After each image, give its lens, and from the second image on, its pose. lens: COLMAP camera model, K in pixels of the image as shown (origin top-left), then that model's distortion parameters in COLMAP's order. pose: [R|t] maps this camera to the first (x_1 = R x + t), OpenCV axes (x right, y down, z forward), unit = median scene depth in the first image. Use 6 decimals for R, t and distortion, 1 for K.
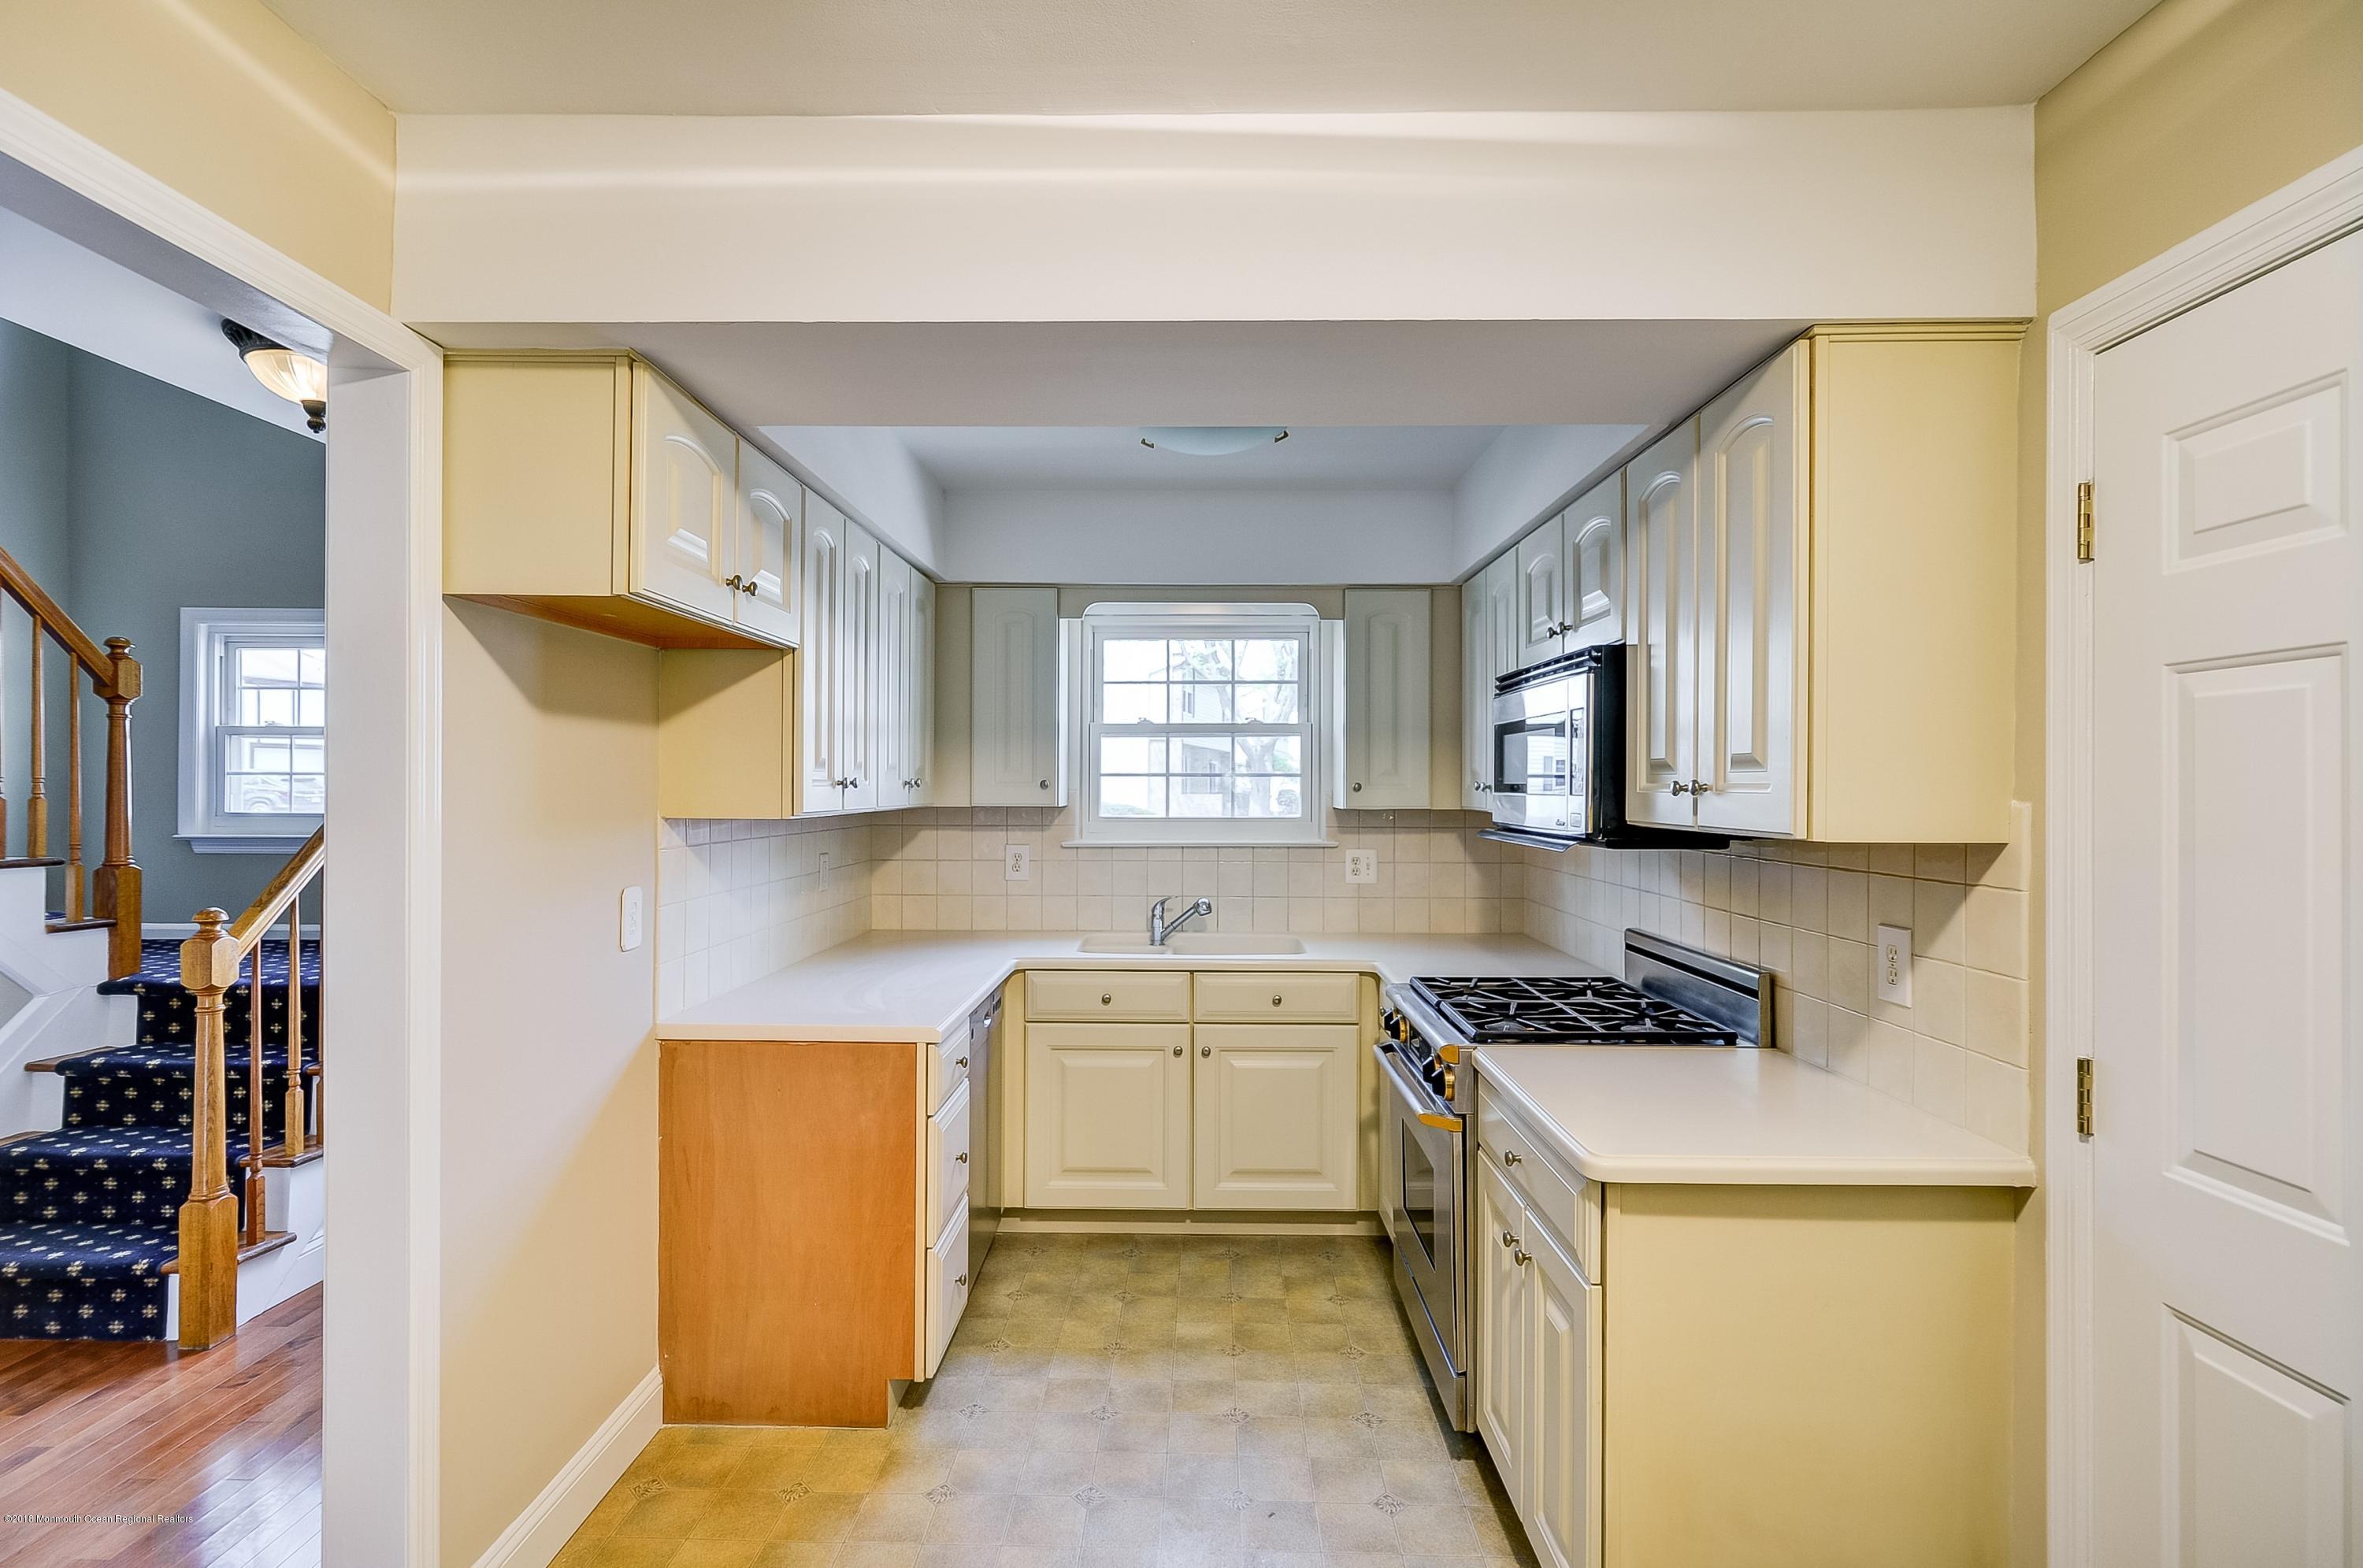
lens RADIAL K [[1181.2, 0, 1147.6], [0, 1181.2, 780.7], [0, 0, 1]] dist [0.001520, 0.003988]
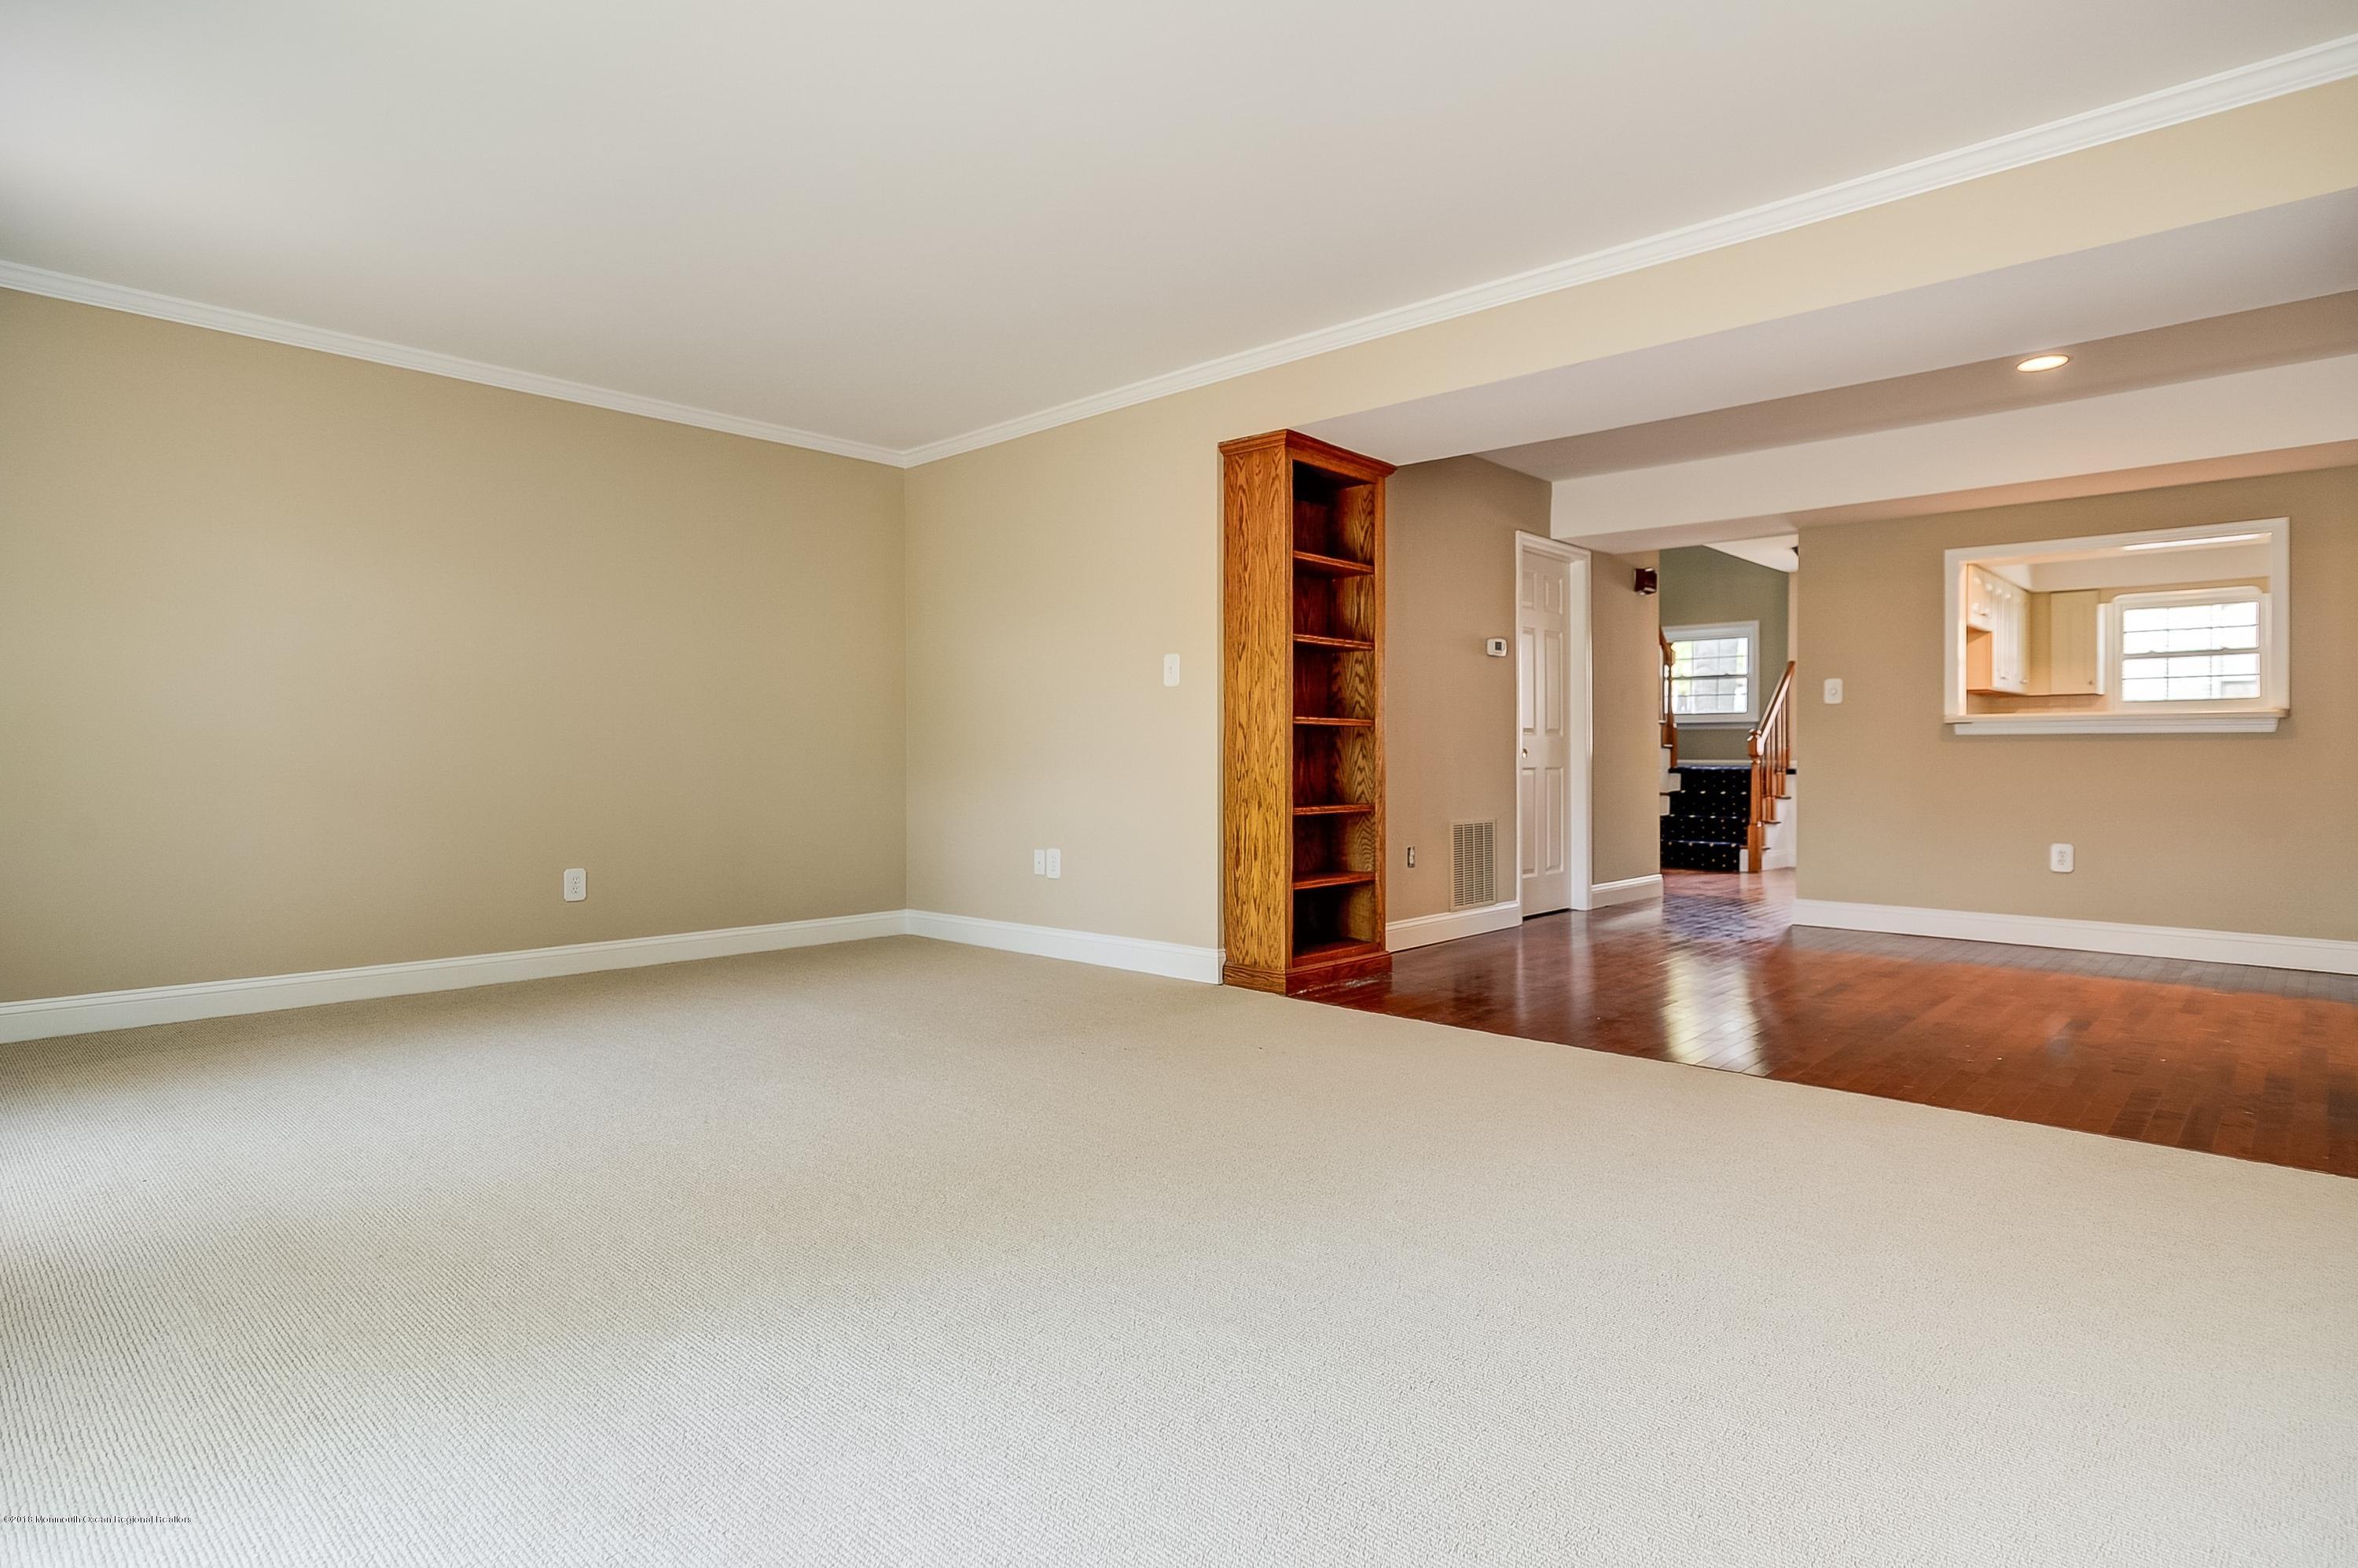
lens RADIAL K [[1246.7, 0, 1165.2], [0, 1246.7, 779.0], [0, 0, 1]] dist [-0.019691, 0.000378]
pose [[0.753659, 0.005989, -0.657238, 0.131923], [0.008375, 0.999790, 0.018714, 0.134307], [0.657212, -0.019608, 0.753450, -1.970780]]
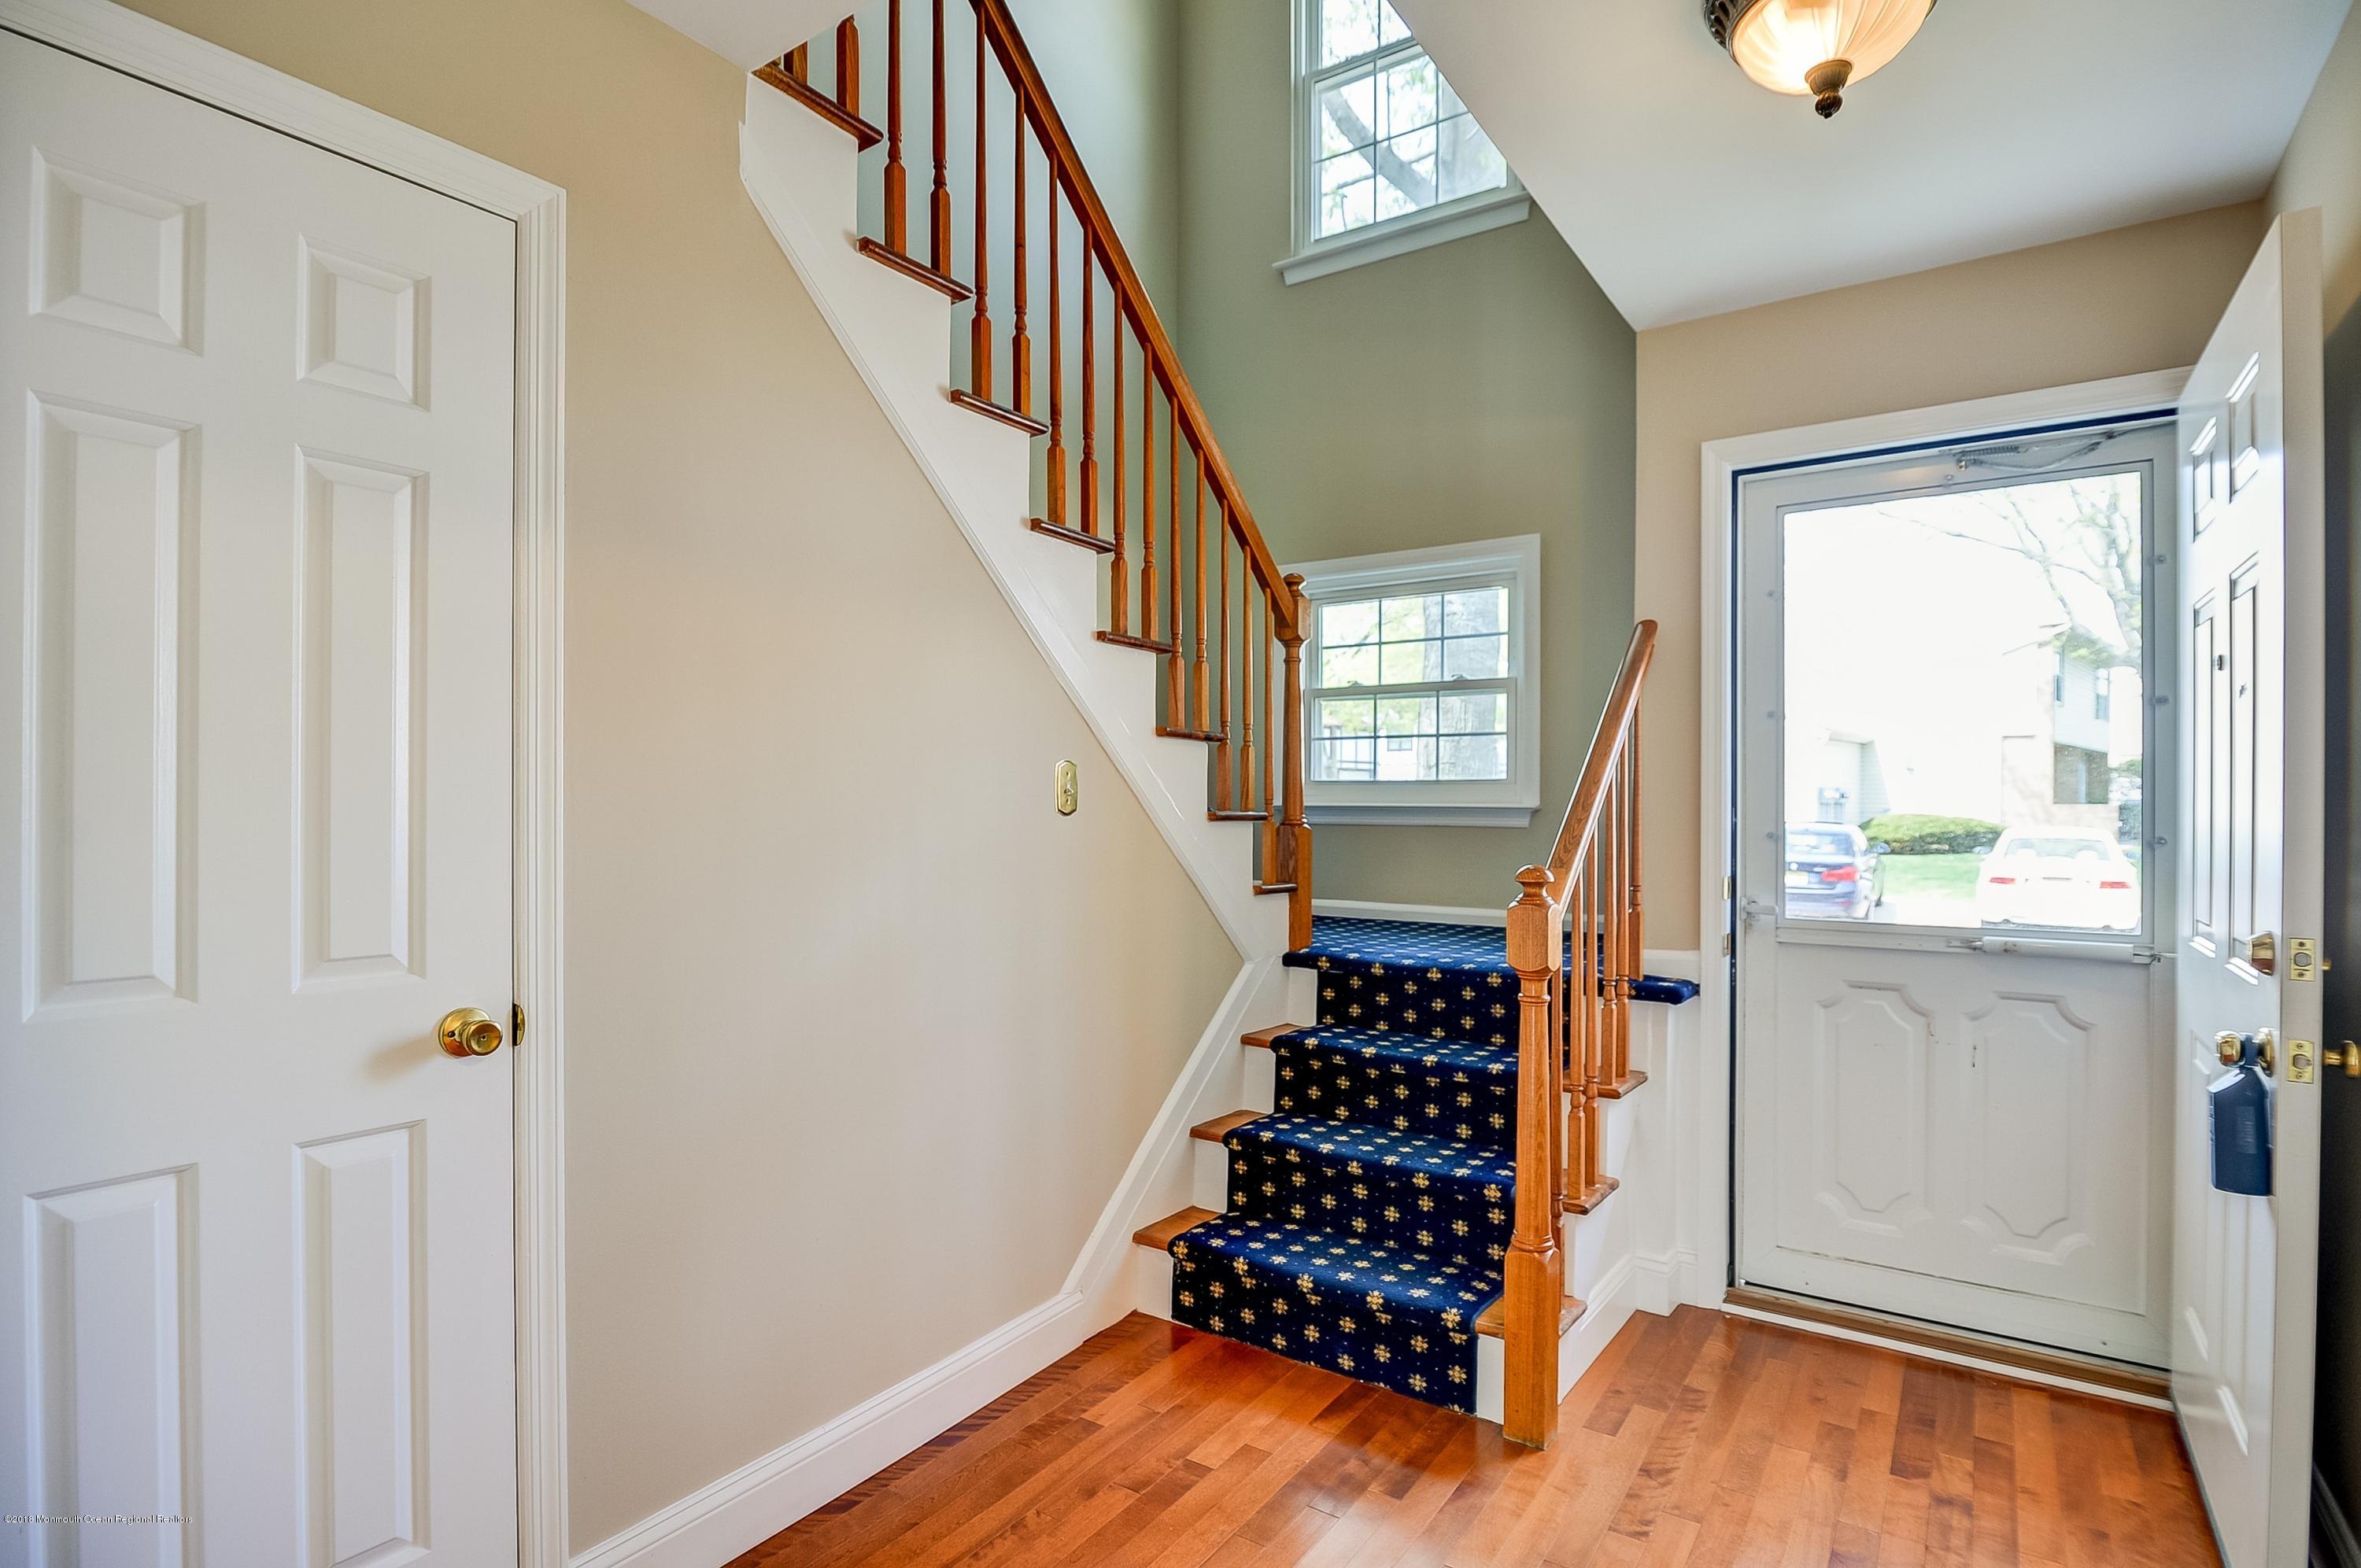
lens RADIAL K [[1180.1, 0, 1179.8], [0, 1180.1, 798.8], [0, 0, 1]] dist [0.001520, 0.003988]
pose [[0.845064, -0.002145, -0.534660, -0.475620], [0.003015, 0.999995, 0.000754, 0.052337], [0.534656, -0.002249, 0.845067, 0.197095]]
